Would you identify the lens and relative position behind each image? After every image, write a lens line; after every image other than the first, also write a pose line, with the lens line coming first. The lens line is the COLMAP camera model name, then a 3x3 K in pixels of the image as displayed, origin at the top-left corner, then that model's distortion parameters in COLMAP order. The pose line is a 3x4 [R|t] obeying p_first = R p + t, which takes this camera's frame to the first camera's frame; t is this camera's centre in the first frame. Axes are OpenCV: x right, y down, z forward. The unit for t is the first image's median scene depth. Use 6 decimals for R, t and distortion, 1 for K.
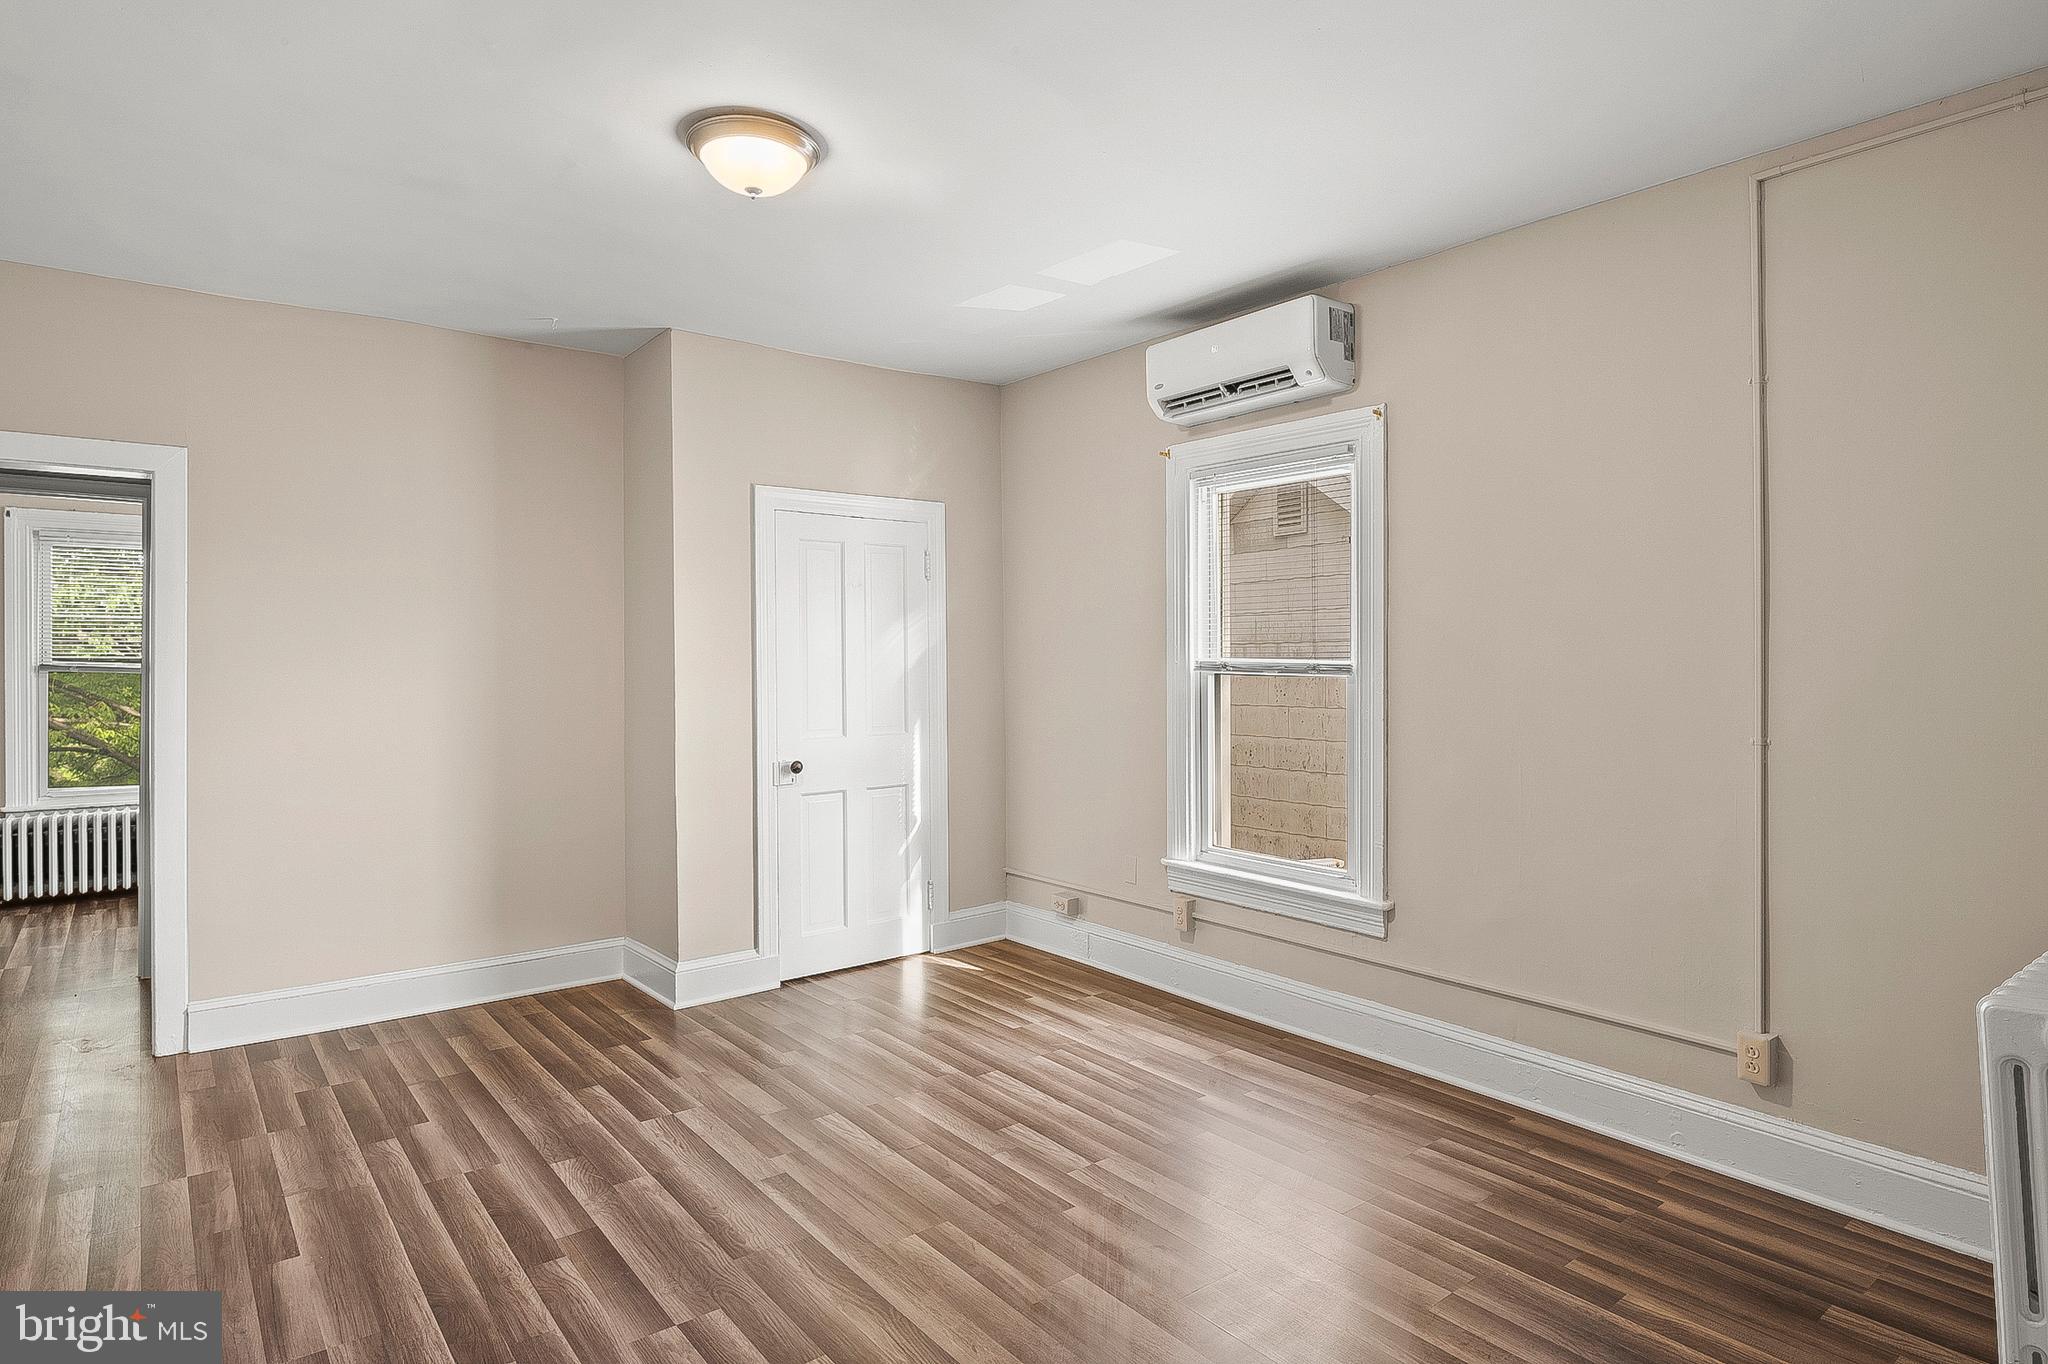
lens RADIAL K [[1114.2, 0, 1019.1], [0, 1114.2, 675.6], [0, 0, 1]] dist [-0.007536, -0.005455]
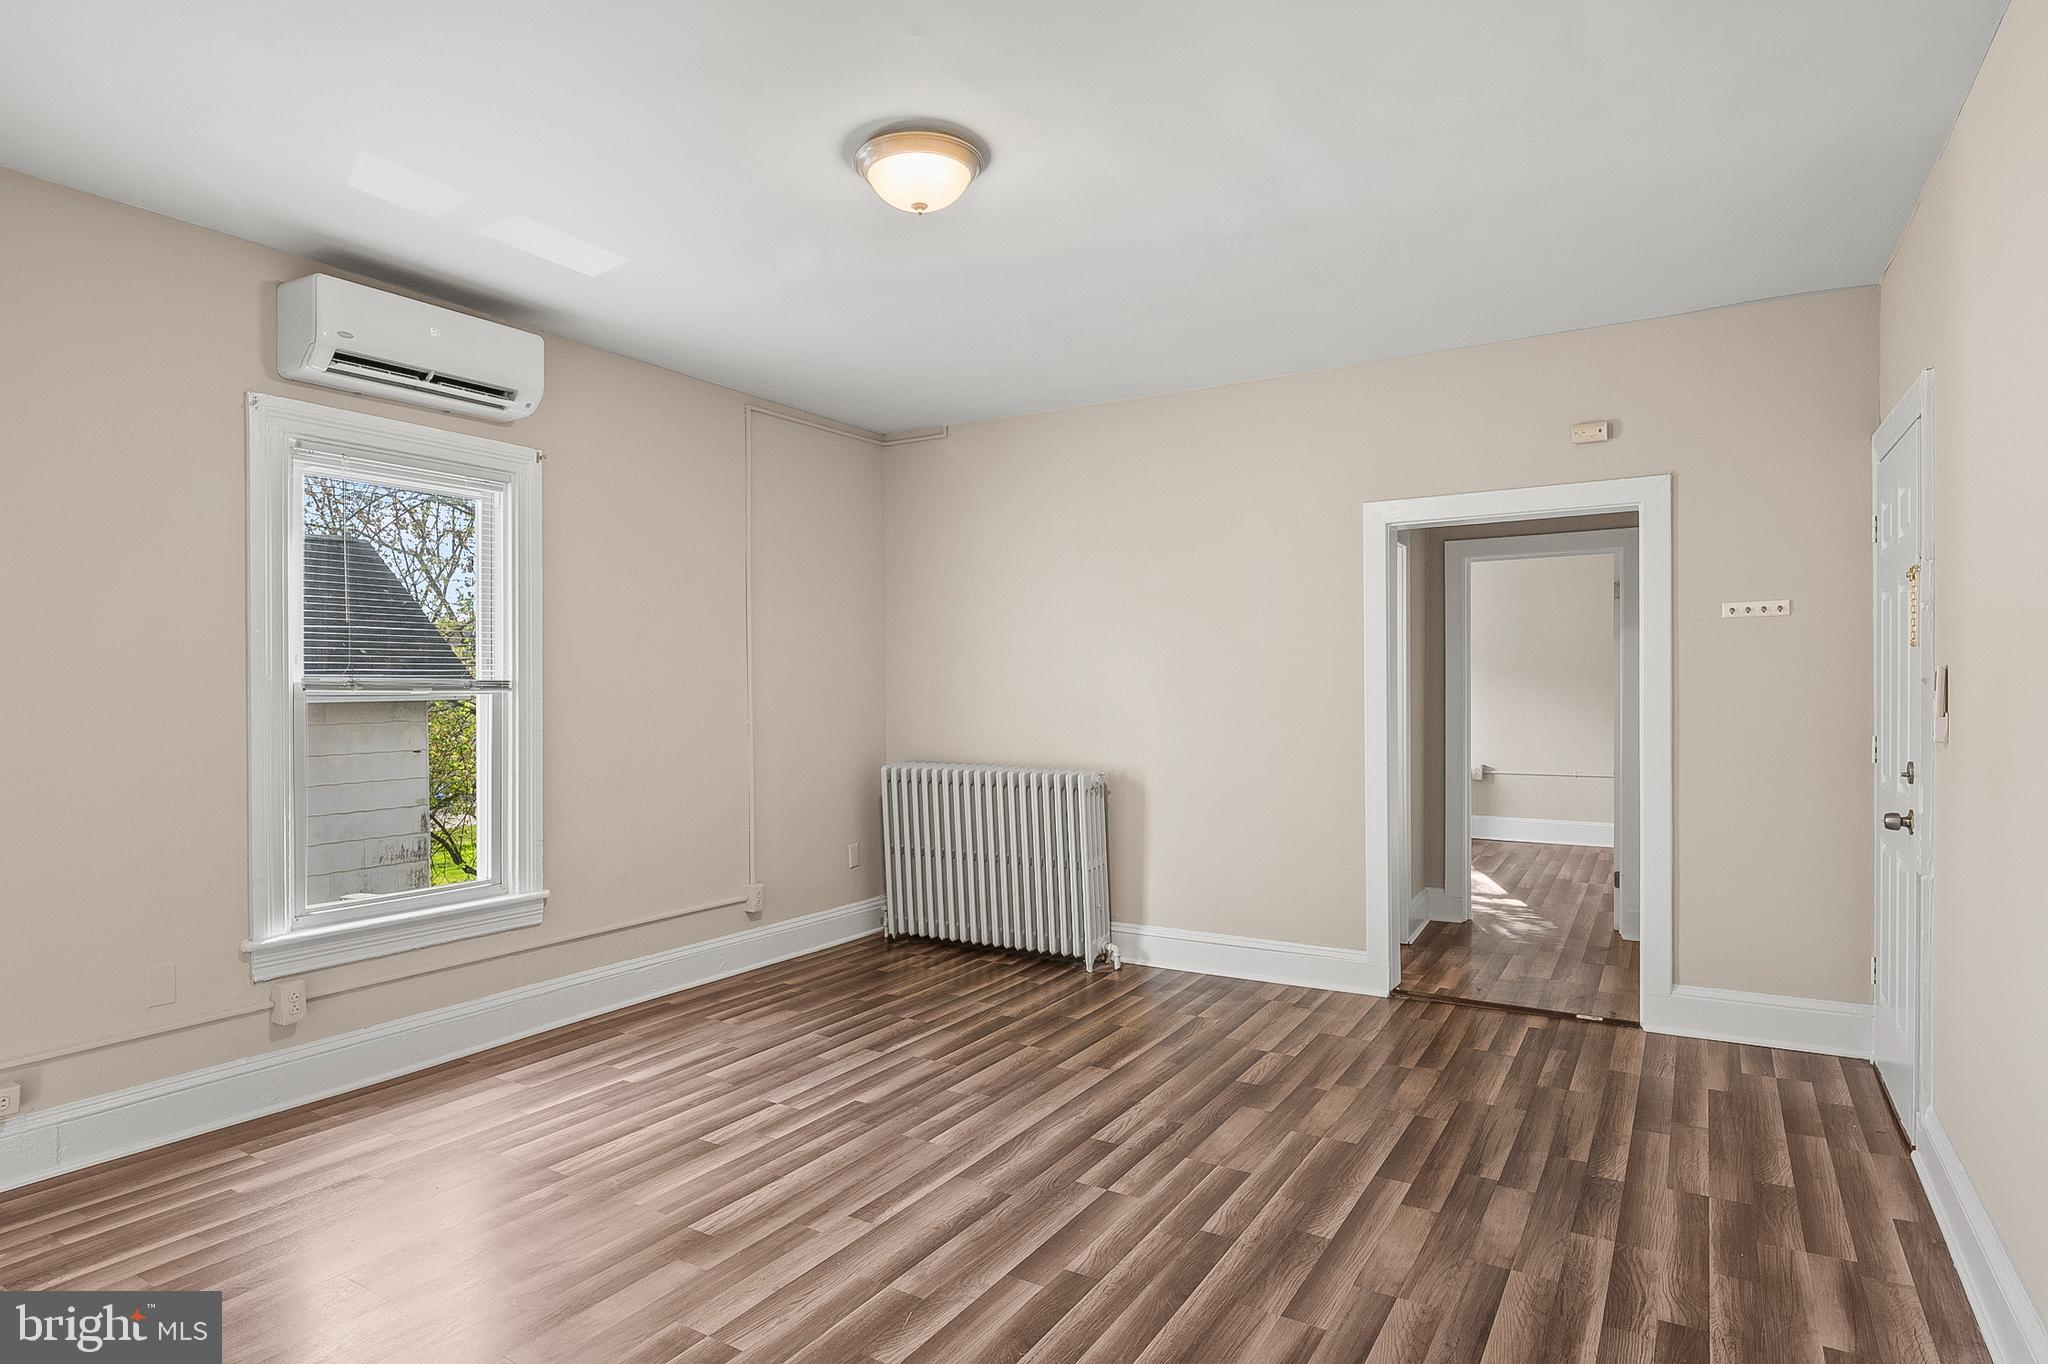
lens RADIAL K [[1114.2, 0, 1027.6], [0, 1114.2, 695.3], [0, 0, 1]] dist [-0.007536, -0.005455]
pose [[-0.350108, -0.012090, 0.936631, -1.039725], [0.017939, 0.999647, 0.019609, -0.007986], [-0.936537, 0.023668, -0.349768, 1.074671]]
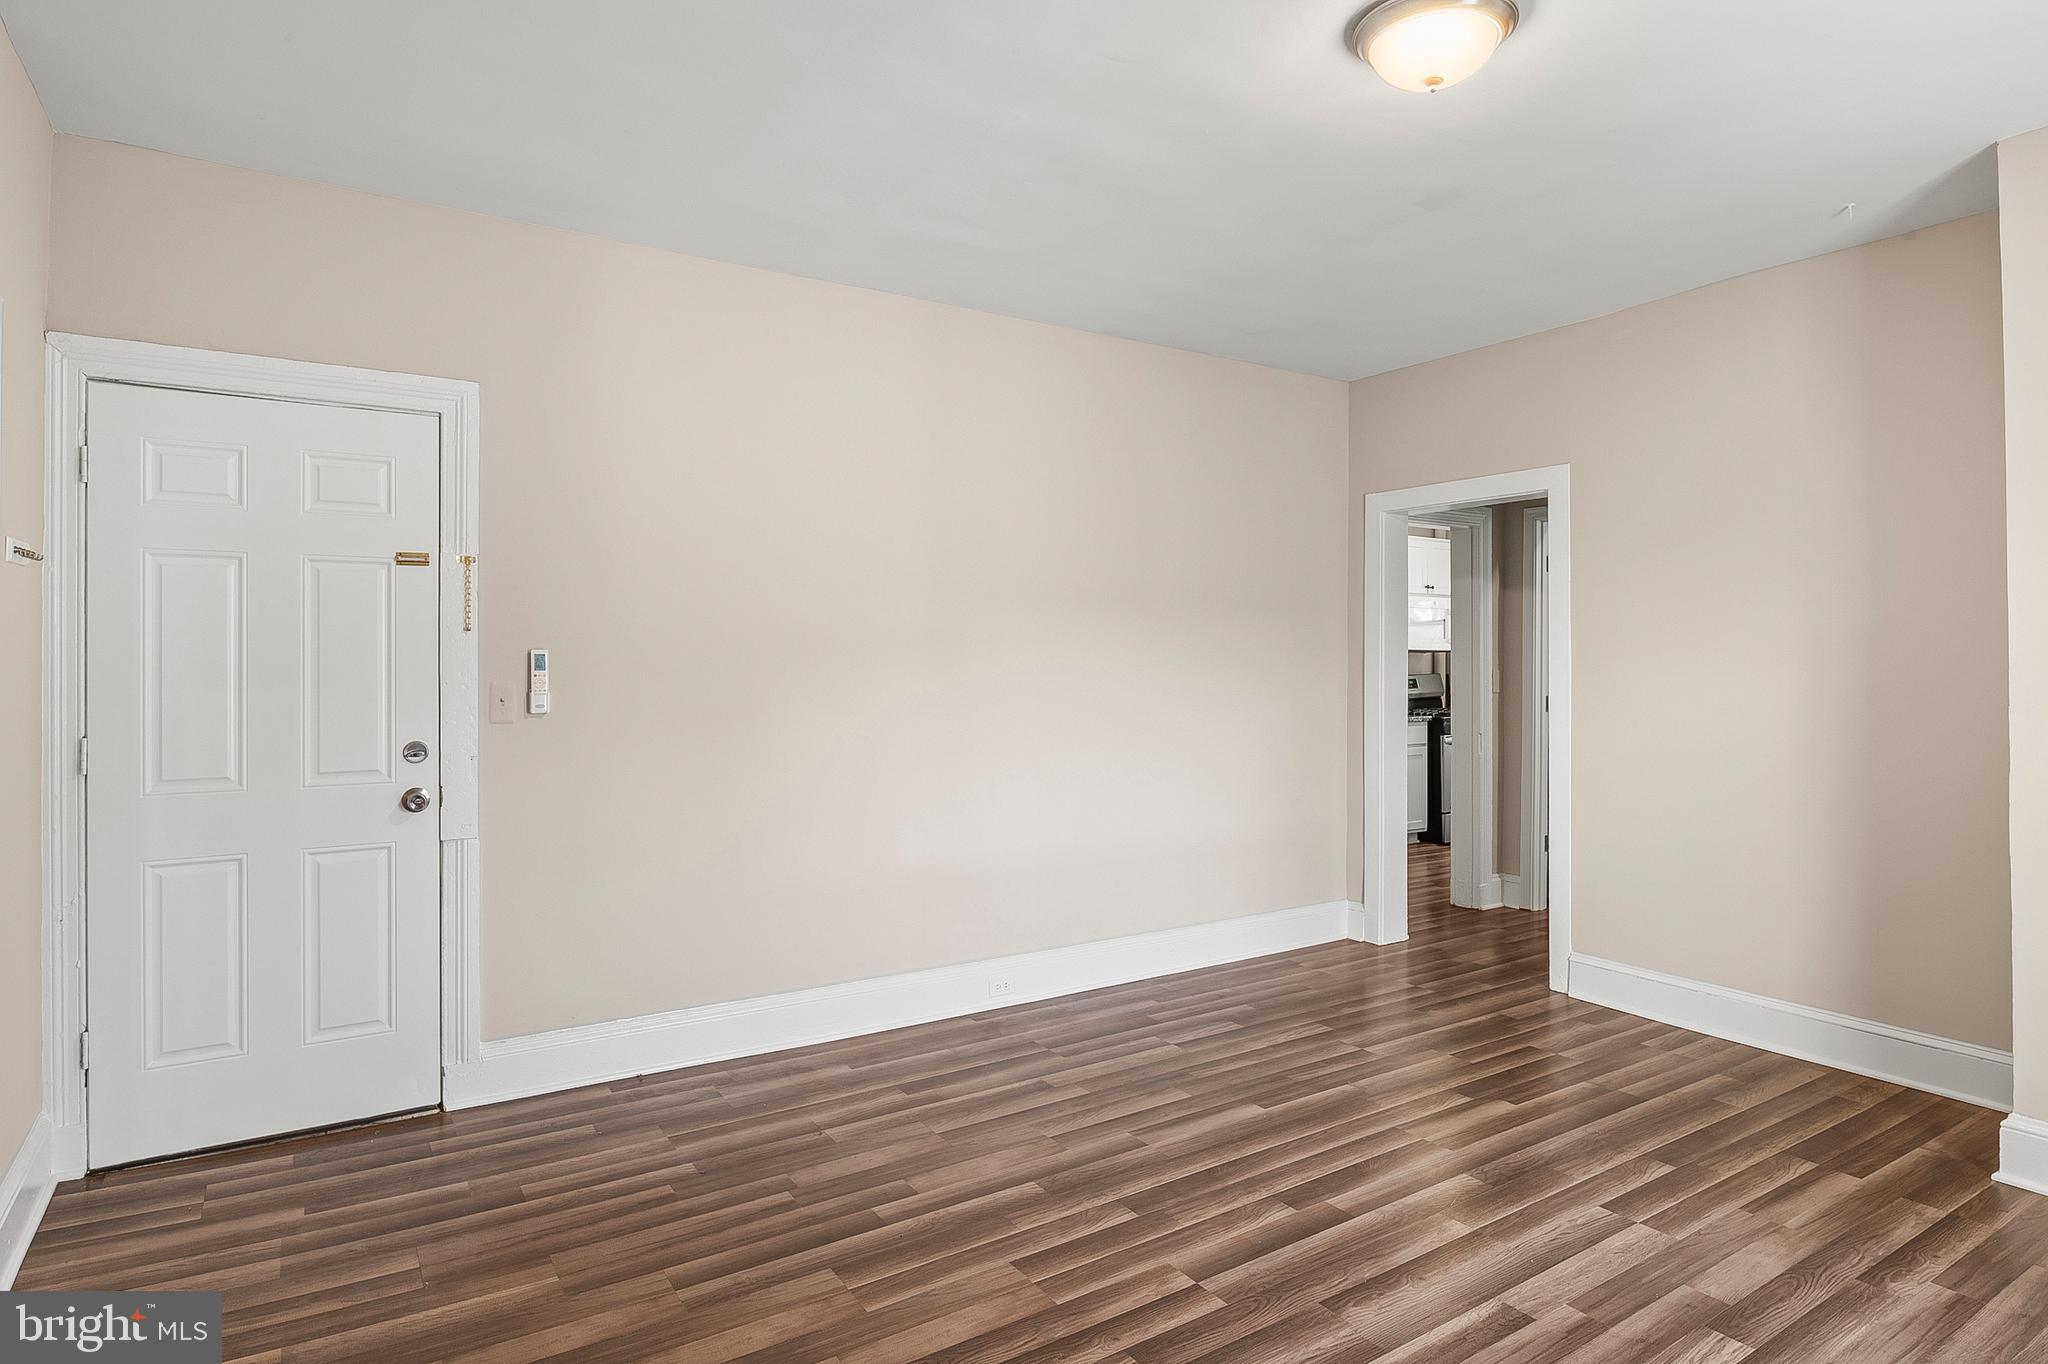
lens RADIAL K [[1114.2, 0, 1021.3], [0, 1114.2, 661.2], [0, 0, 1]] dist [-0.007536, -0.005455]
pose [[-0.103917, 0.002152, -0.994584, 0.523465], [-0.012135, 0.999920, 0.003432, 0.001160], [0.994512, 0.012426, -0.103882, 0.662206]]
